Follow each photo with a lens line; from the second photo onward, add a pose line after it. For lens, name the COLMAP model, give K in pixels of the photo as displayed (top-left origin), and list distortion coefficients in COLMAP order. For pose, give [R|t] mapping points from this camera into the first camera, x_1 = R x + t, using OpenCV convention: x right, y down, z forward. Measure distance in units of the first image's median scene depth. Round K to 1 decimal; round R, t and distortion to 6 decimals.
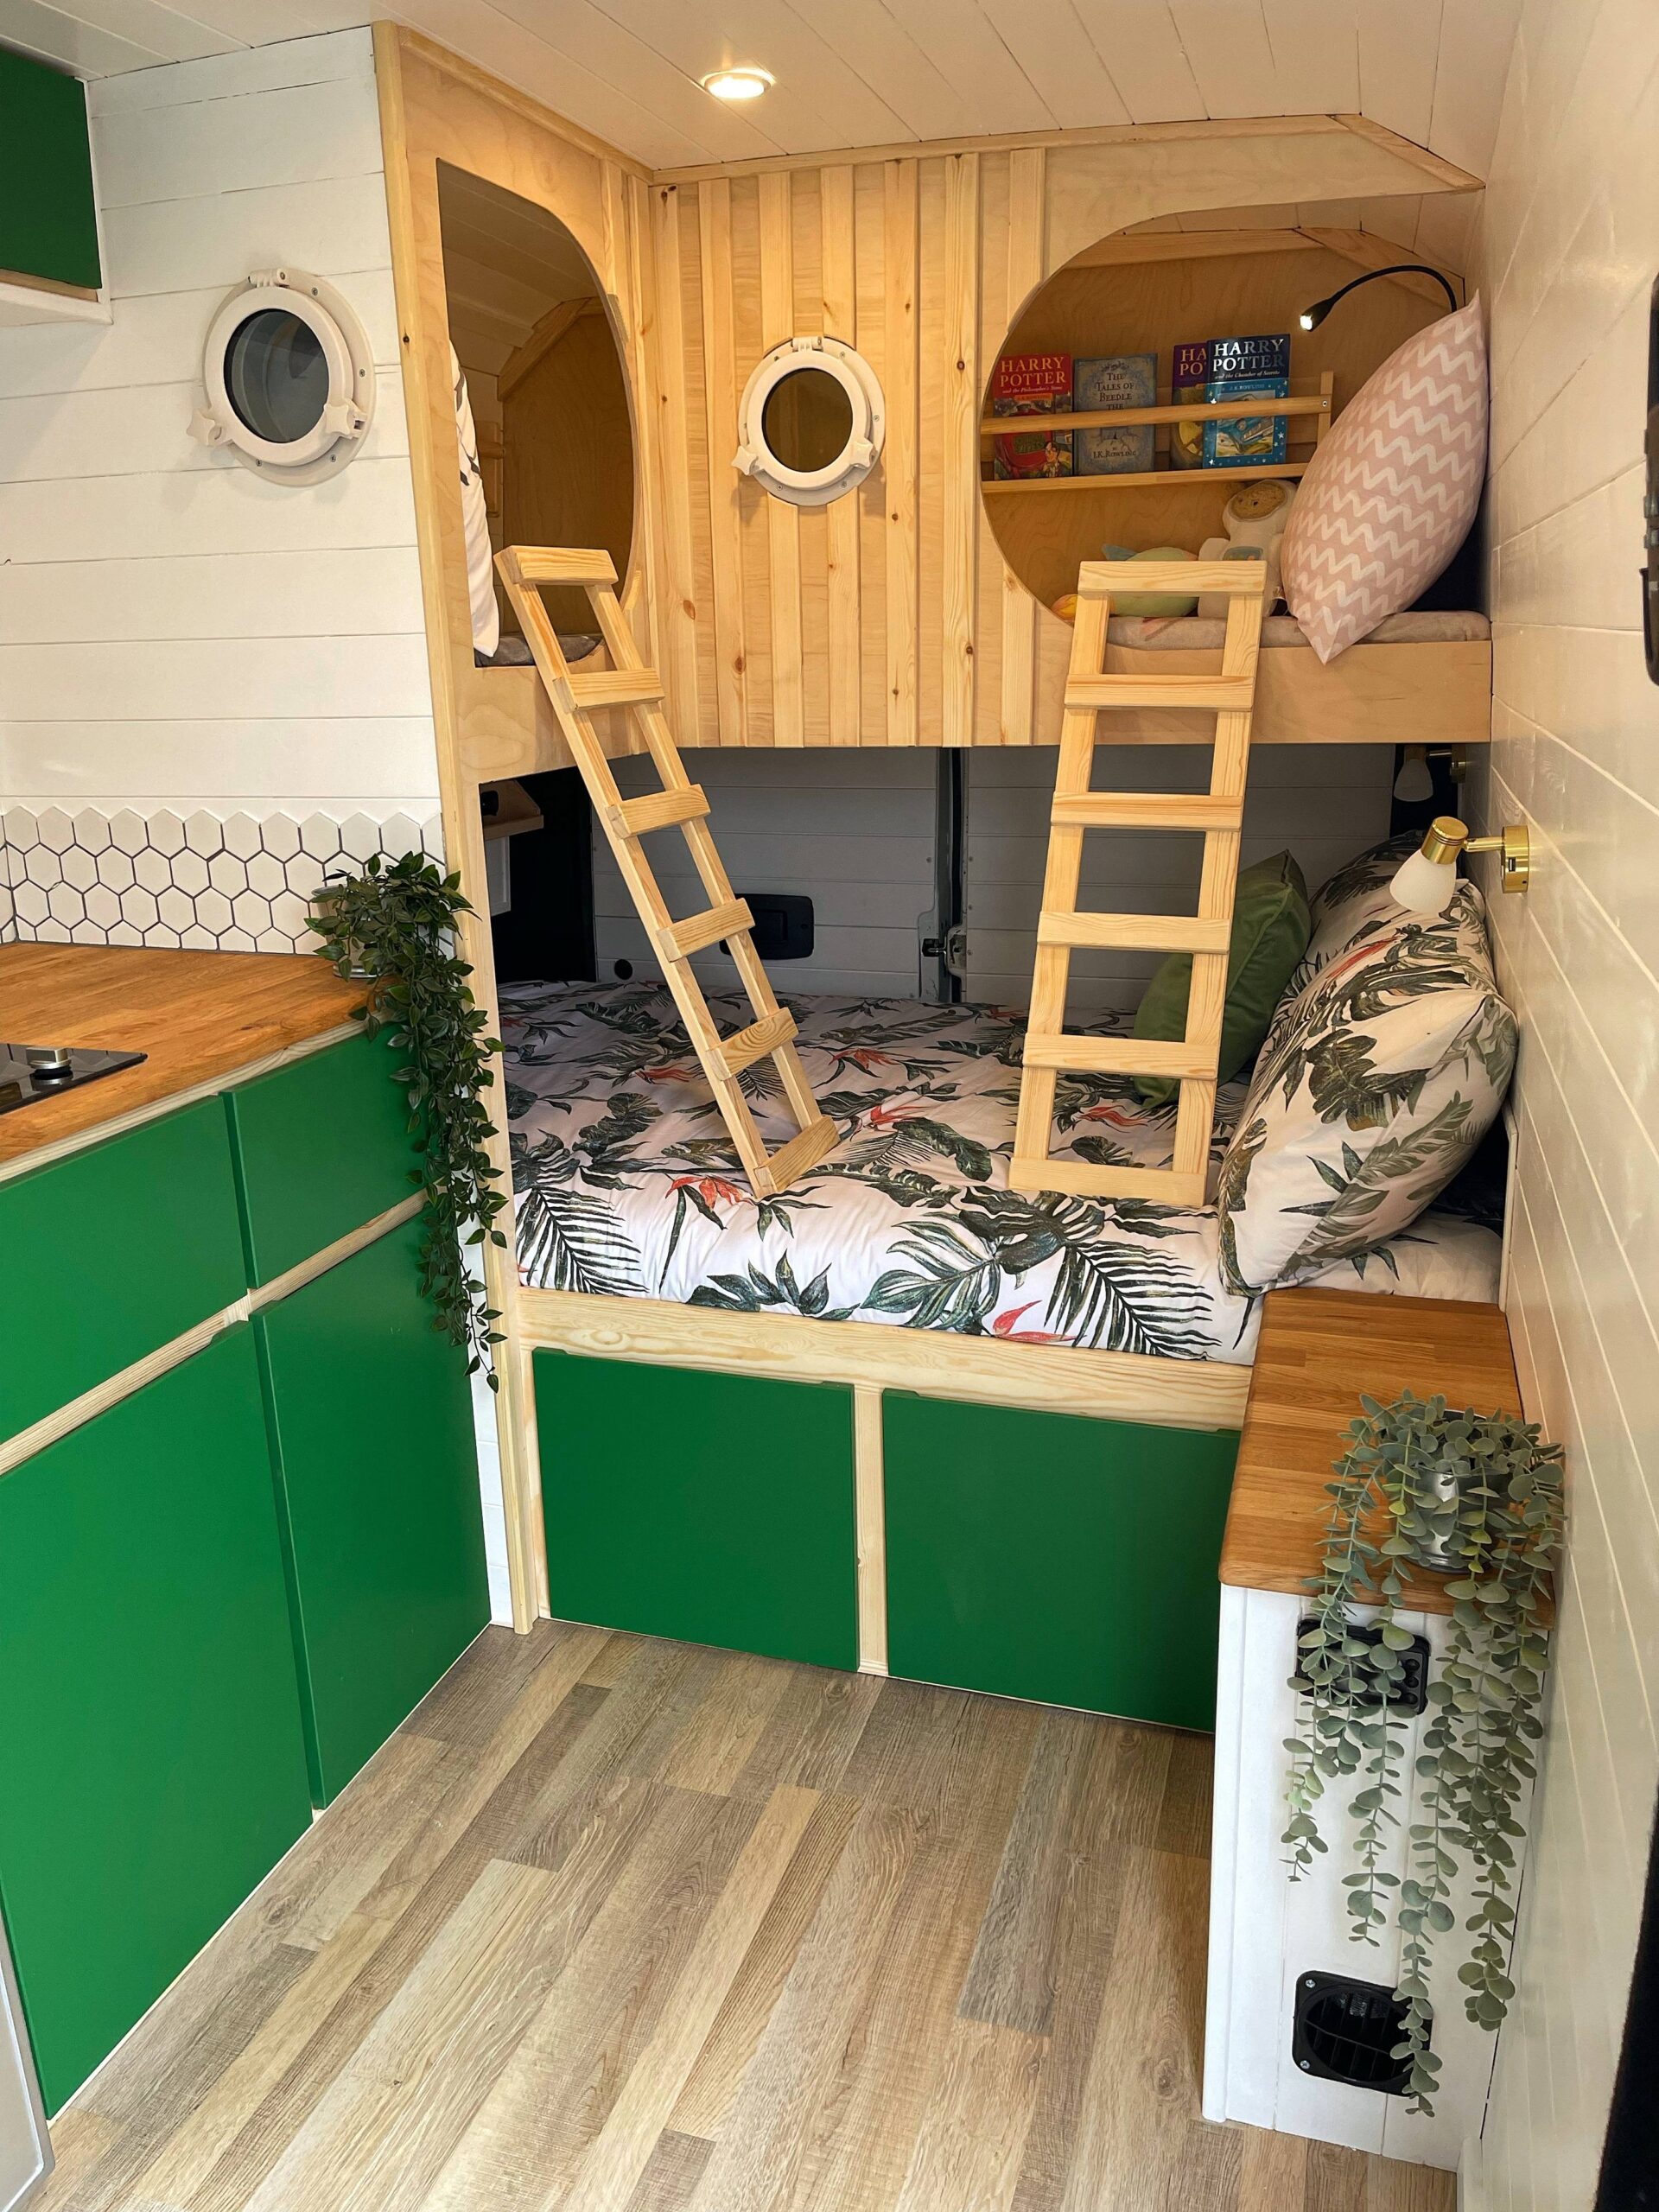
lens RADIAL K [[1683.6, 0, 821.2], [0, 1683.6, 1126.2], [0, 0, 1]] dist [0.062132, -0.072779]
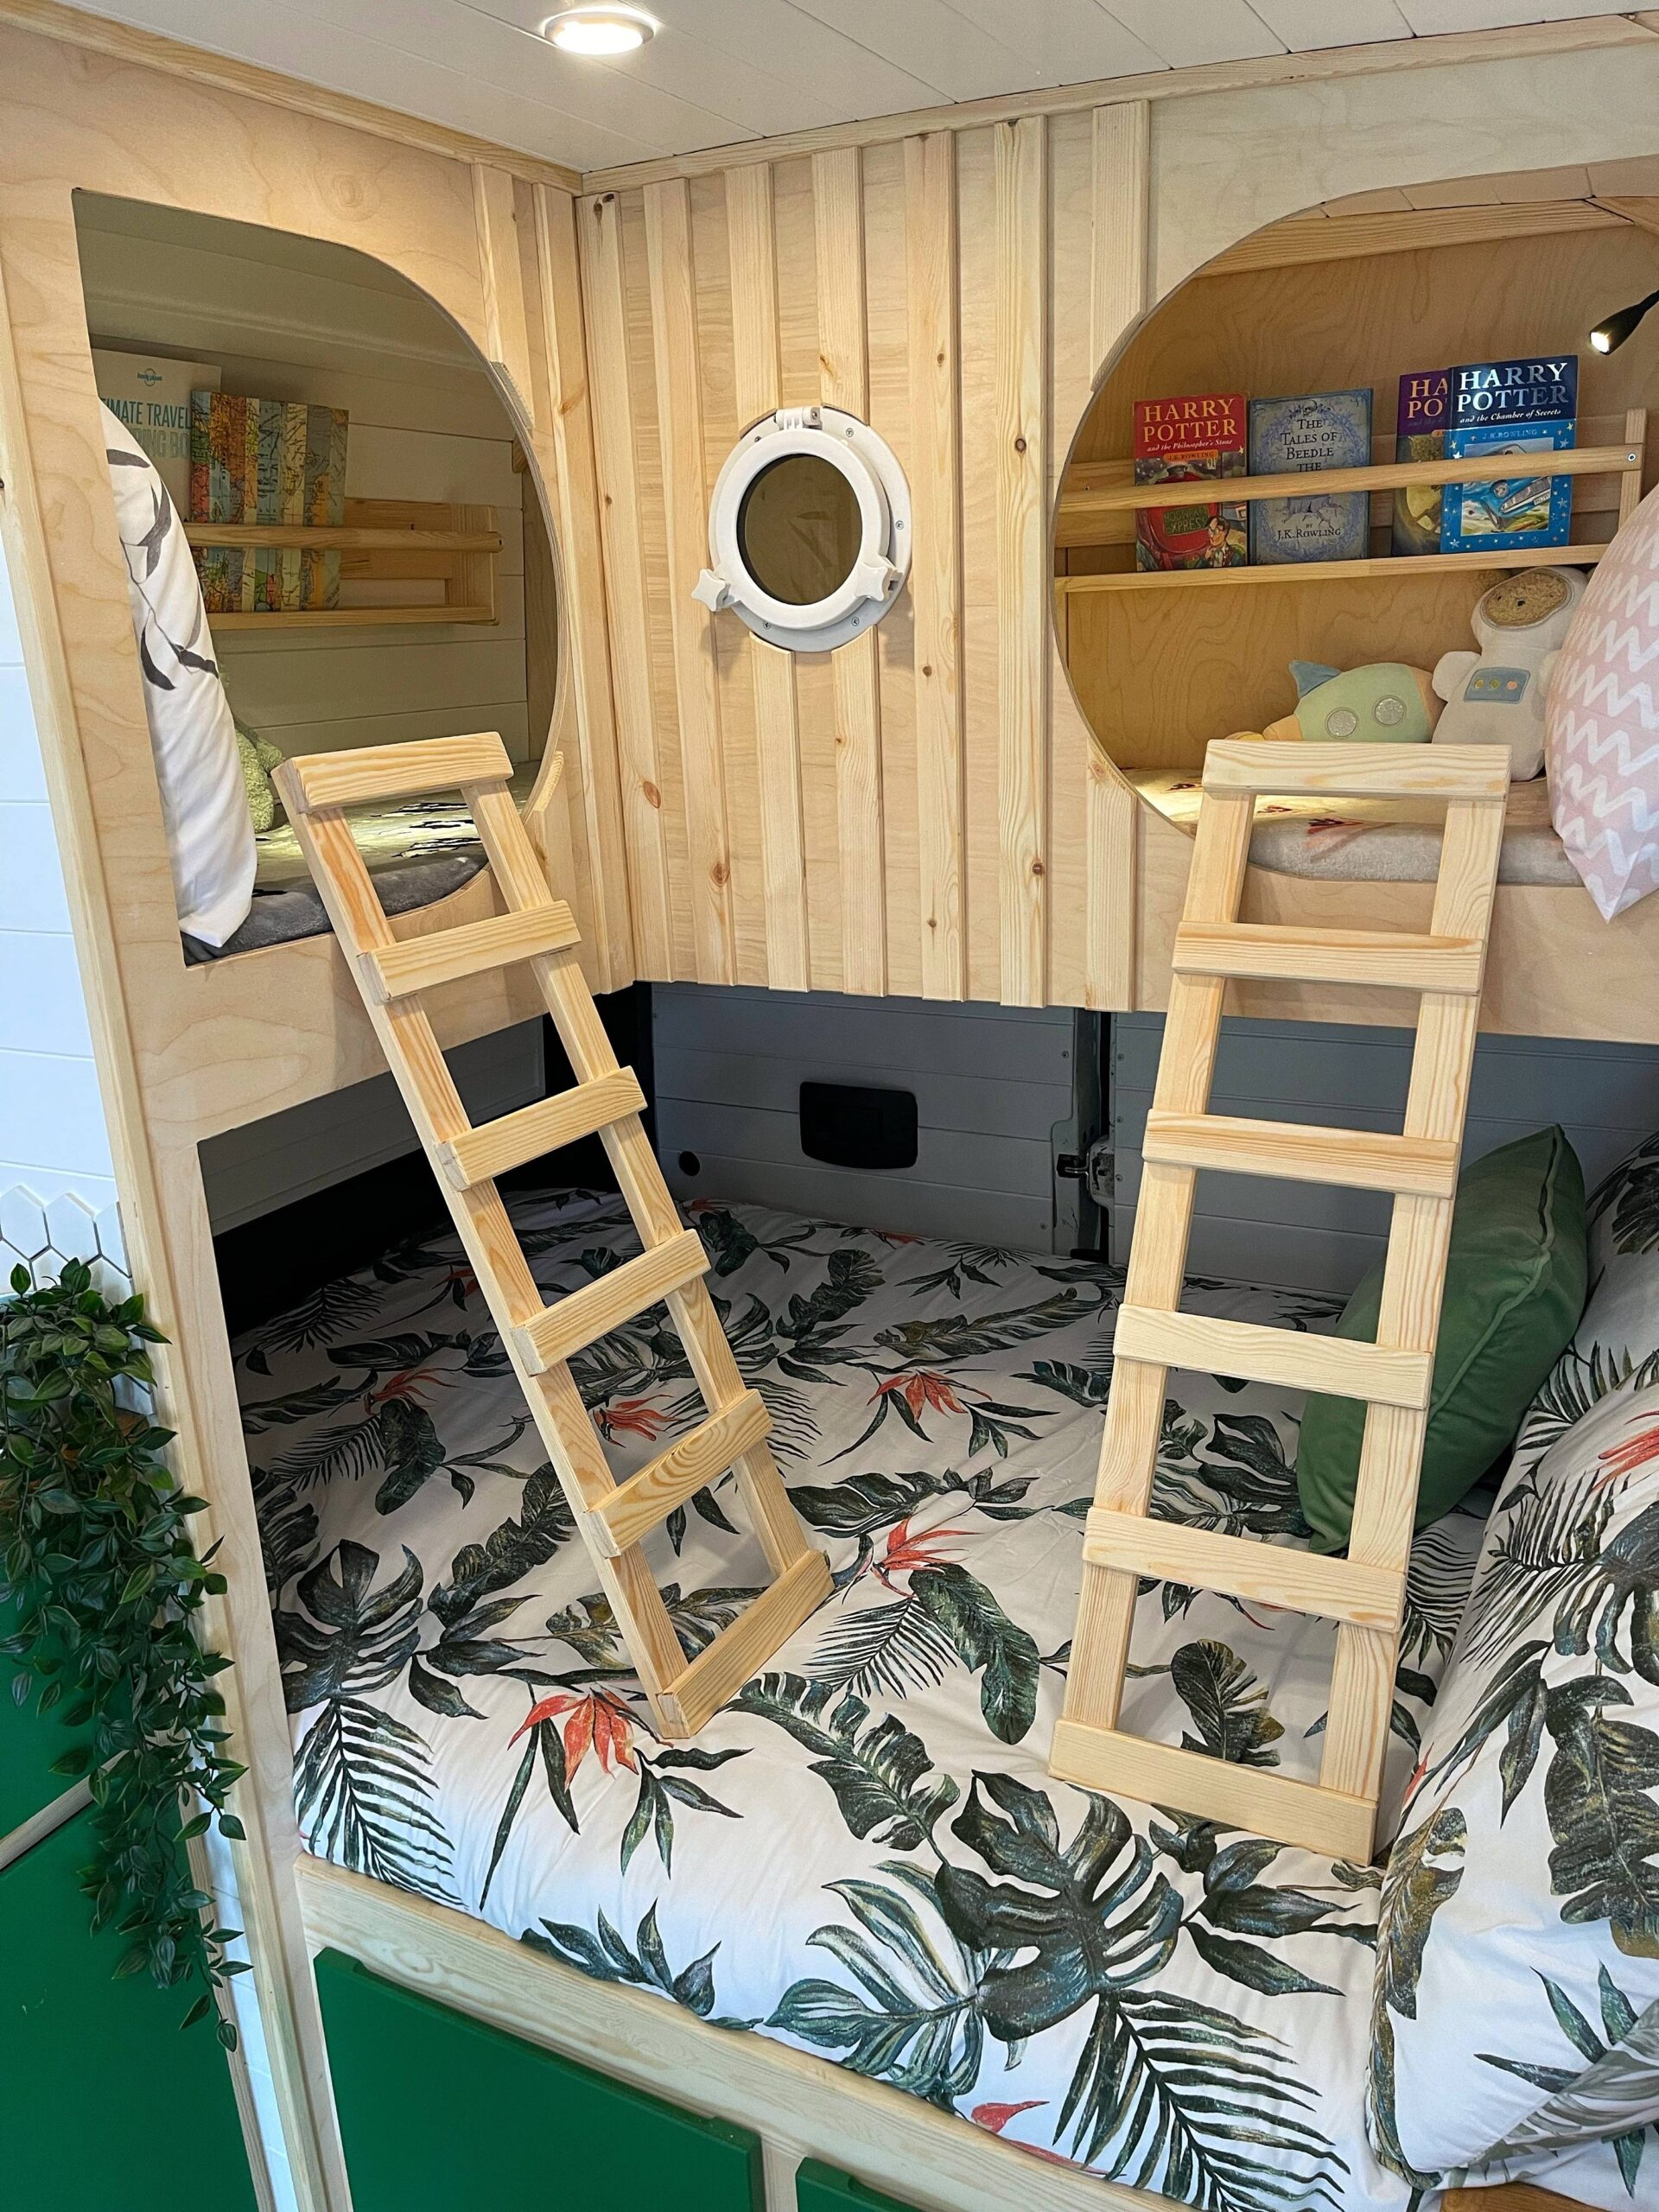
lens RADIAL K [[1683.6, 0, 835.0], [0, 1683.6, 1088.3], [0, 0, 1]] dist [0.062132, -0.072779]
pose [[0.986490, 0.025008, -0.161900, 0.131463], [-0.026061, 0.999651, -0.004383, -0.212580], [0.161734, 0.008543, 0.986797, 0.379491]]
